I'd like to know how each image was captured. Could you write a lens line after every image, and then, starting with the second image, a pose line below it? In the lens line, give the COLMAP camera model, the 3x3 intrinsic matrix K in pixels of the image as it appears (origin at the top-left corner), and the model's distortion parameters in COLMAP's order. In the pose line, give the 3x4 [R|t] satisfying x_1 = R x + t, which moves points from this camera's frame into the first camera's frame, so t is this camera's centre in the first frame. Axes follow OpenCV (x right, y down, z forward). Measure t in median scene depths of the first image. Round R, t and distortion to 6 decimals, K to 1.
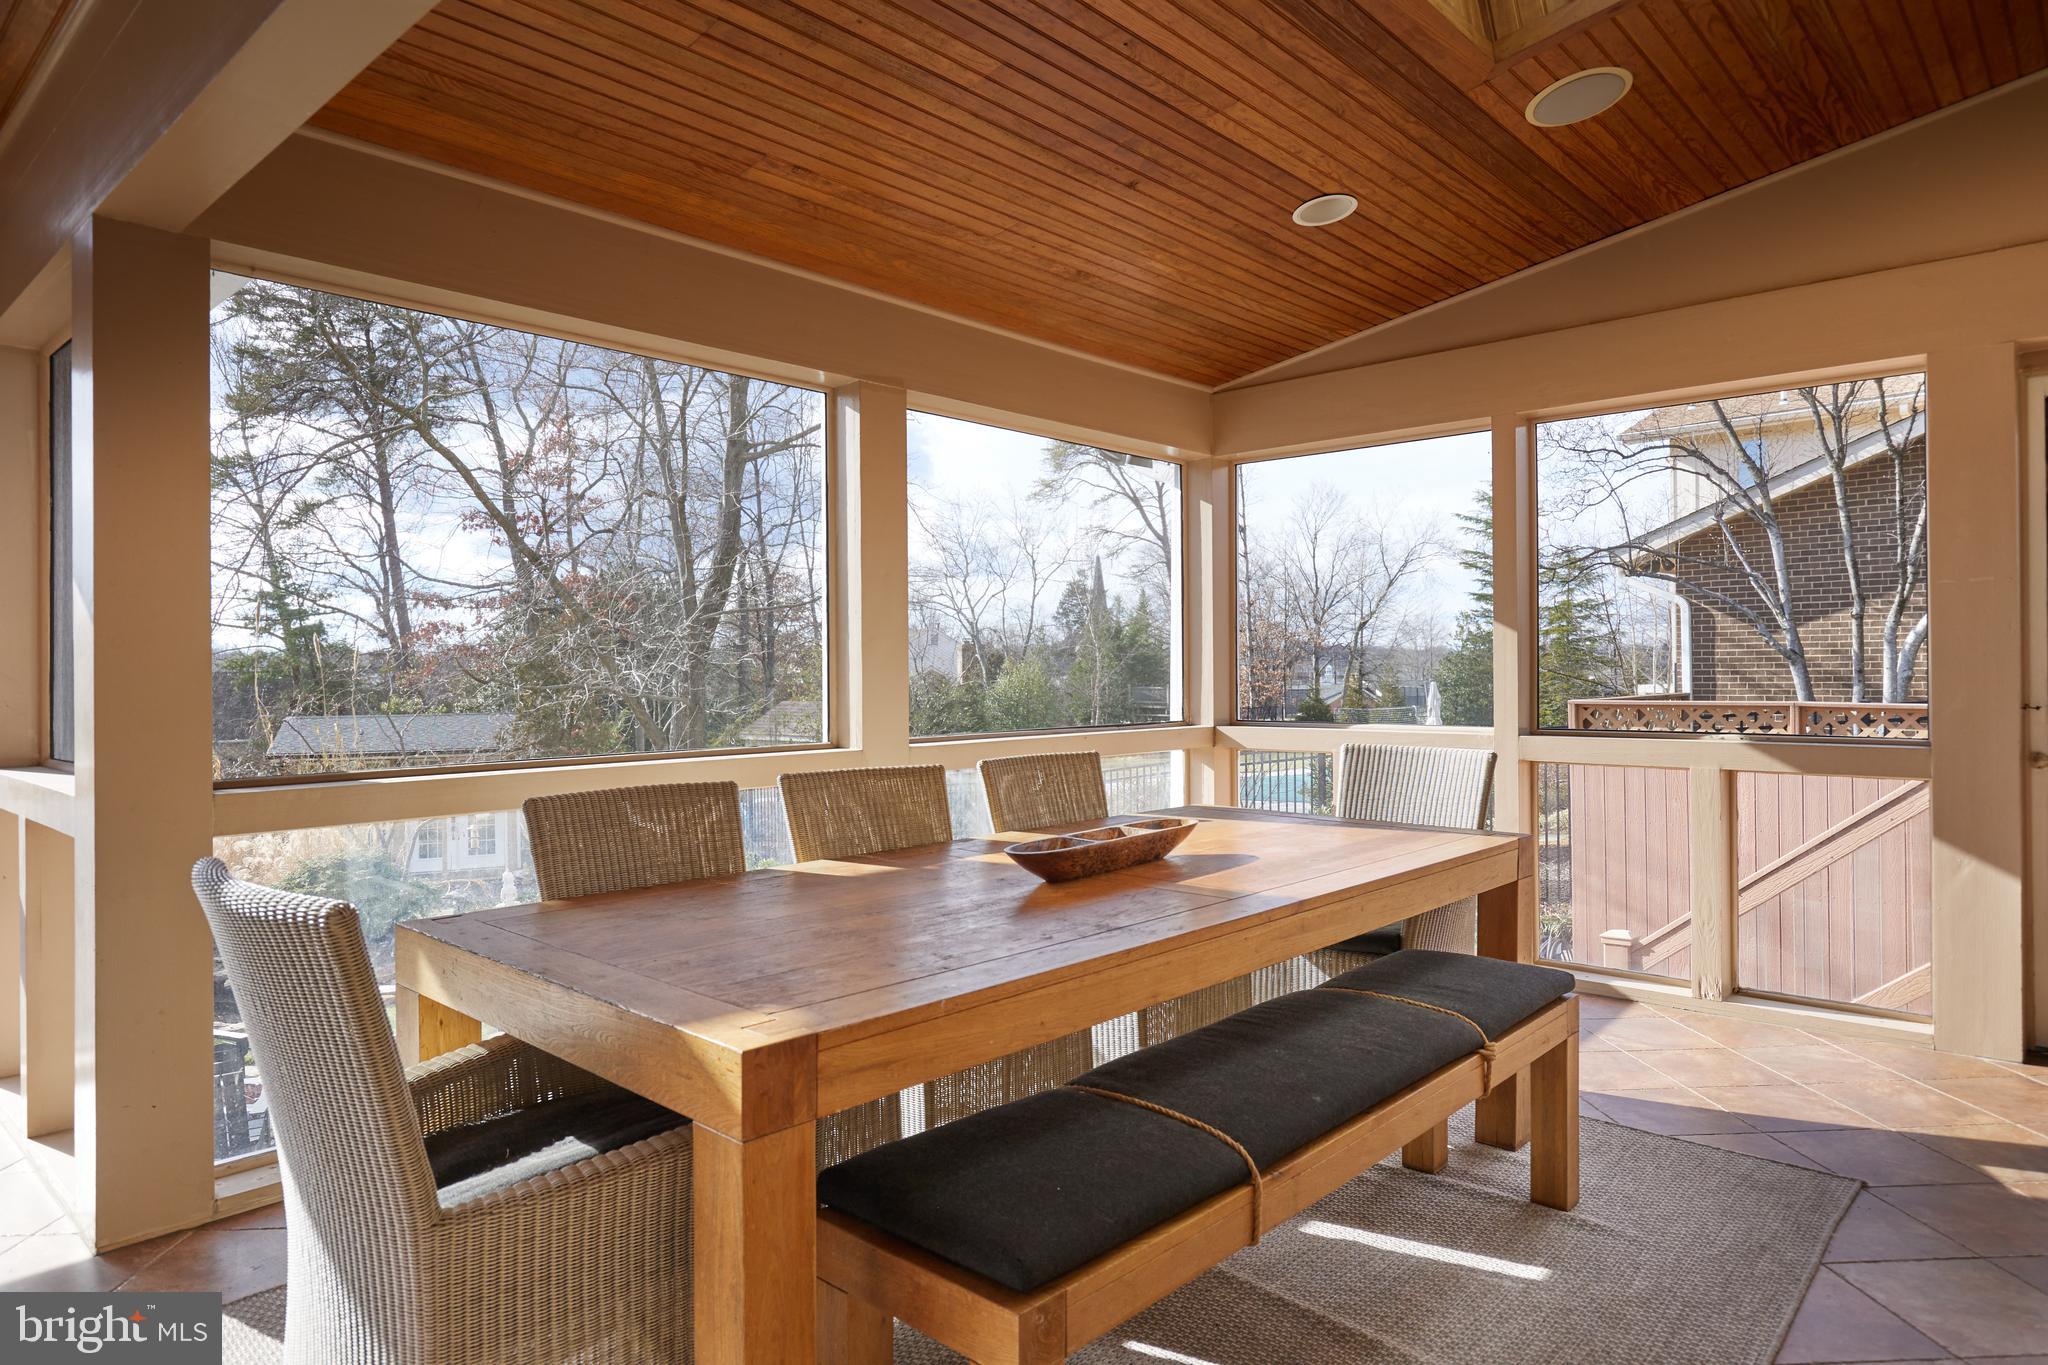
lens RADIAL K [[1232.0, 0, 1024.0], [0, 1232.0, 682.5], [0, 0, 1]] dist [-0.005469, 0.000677]
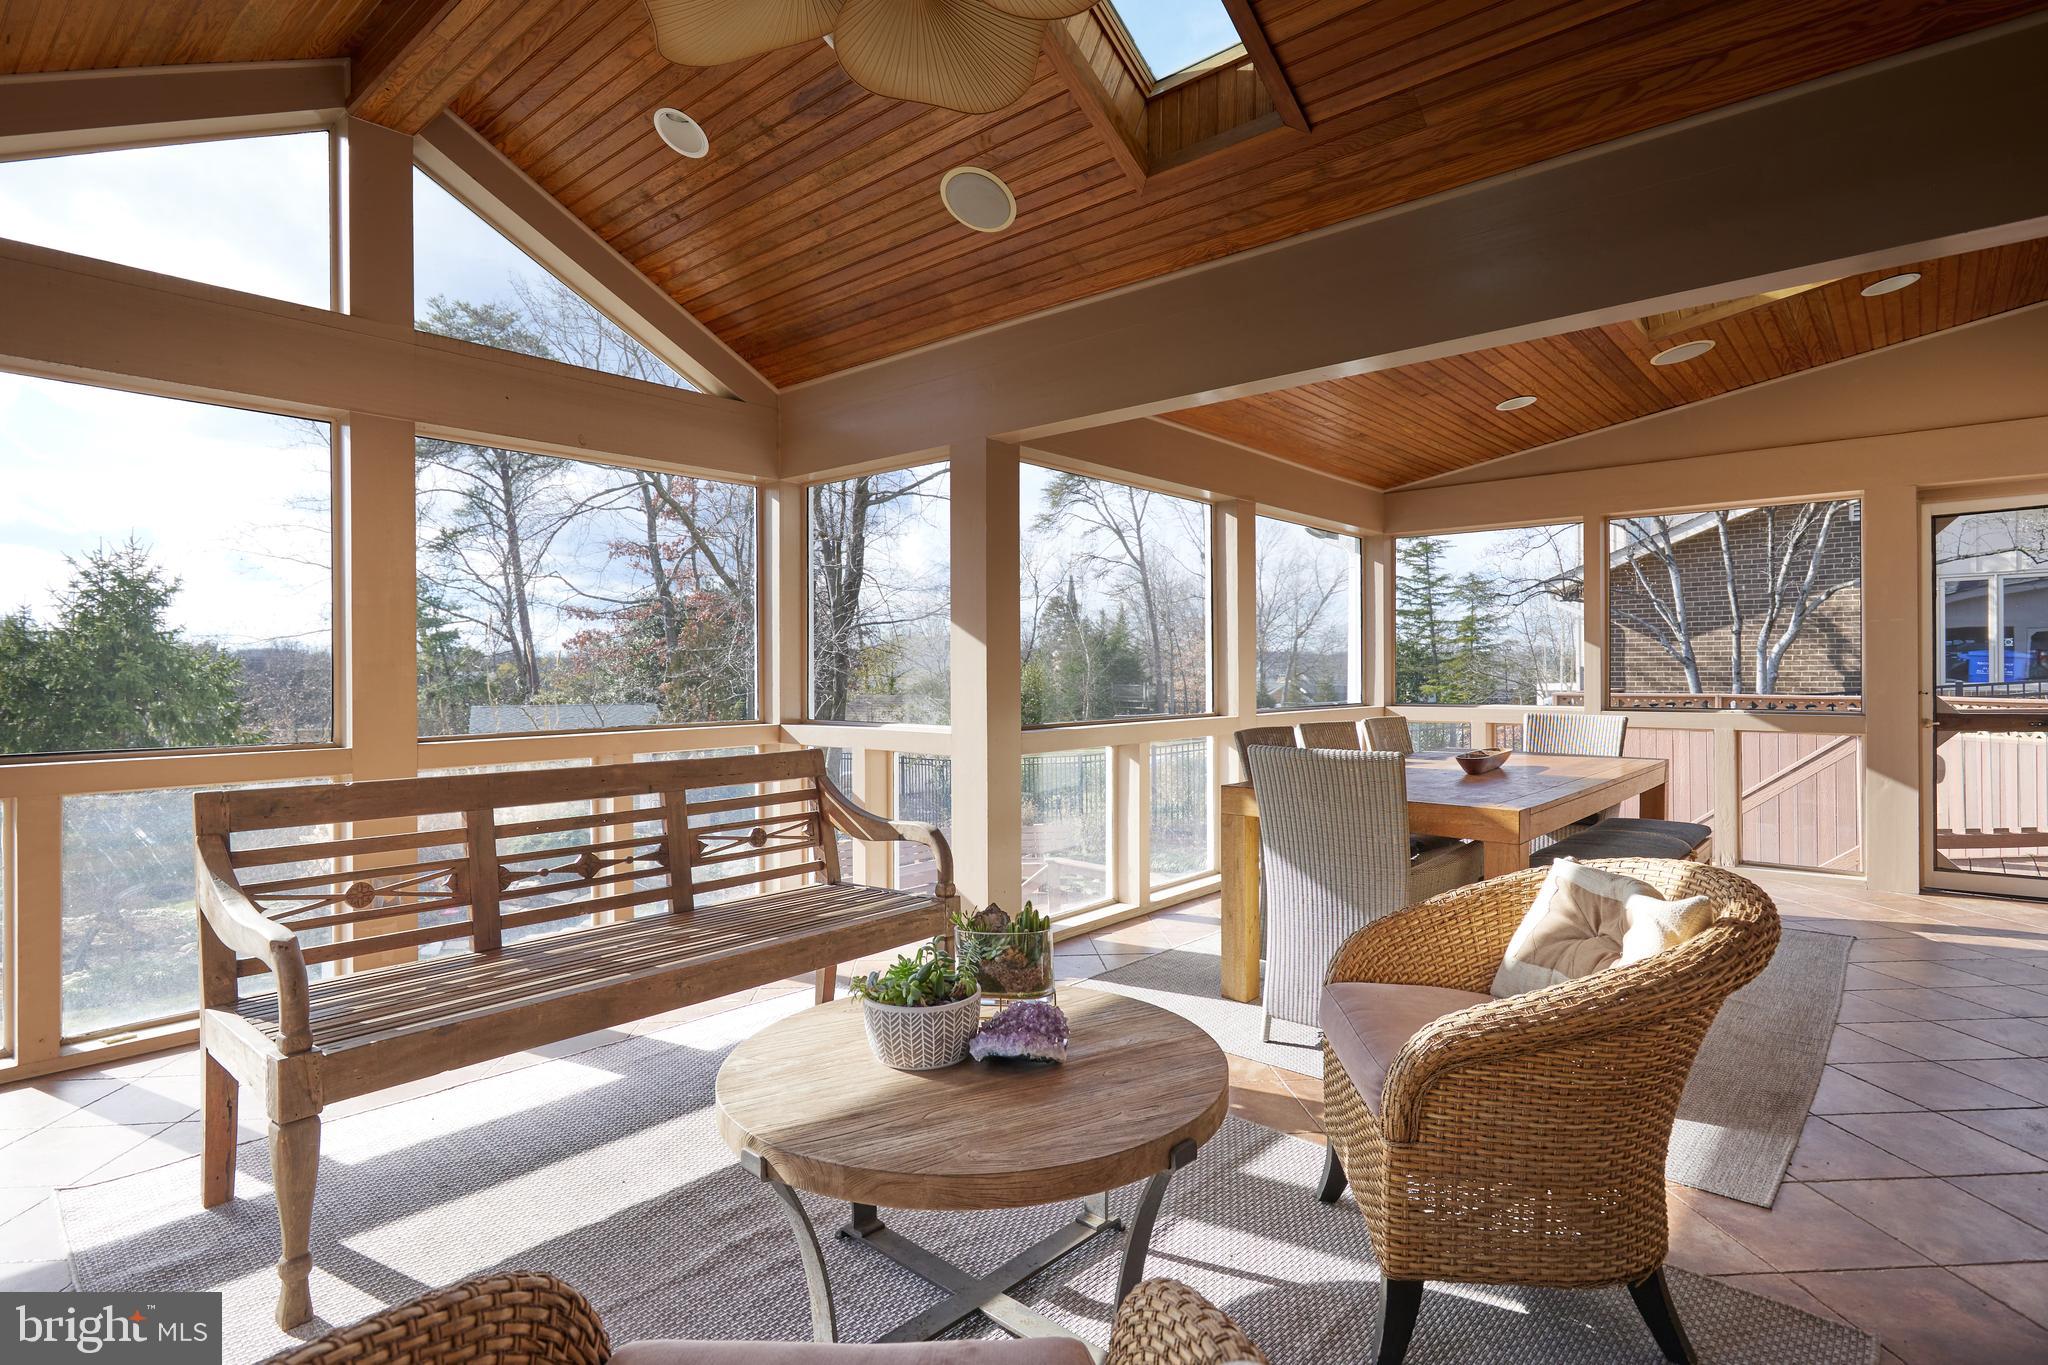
lens RADIAL K [[1036.1, 0, 1024.0], [0, 1036.1, 682.5], [0, 0, 1]] dist [0.002831, 0.000181]
pose [[0.999745, 0.002831, 0.022419, -0.119116], [-0.002858, 0.999995, 0.001213, 0.001695], [-0.022415, -0.001277, 0.999748, -0.108861]]
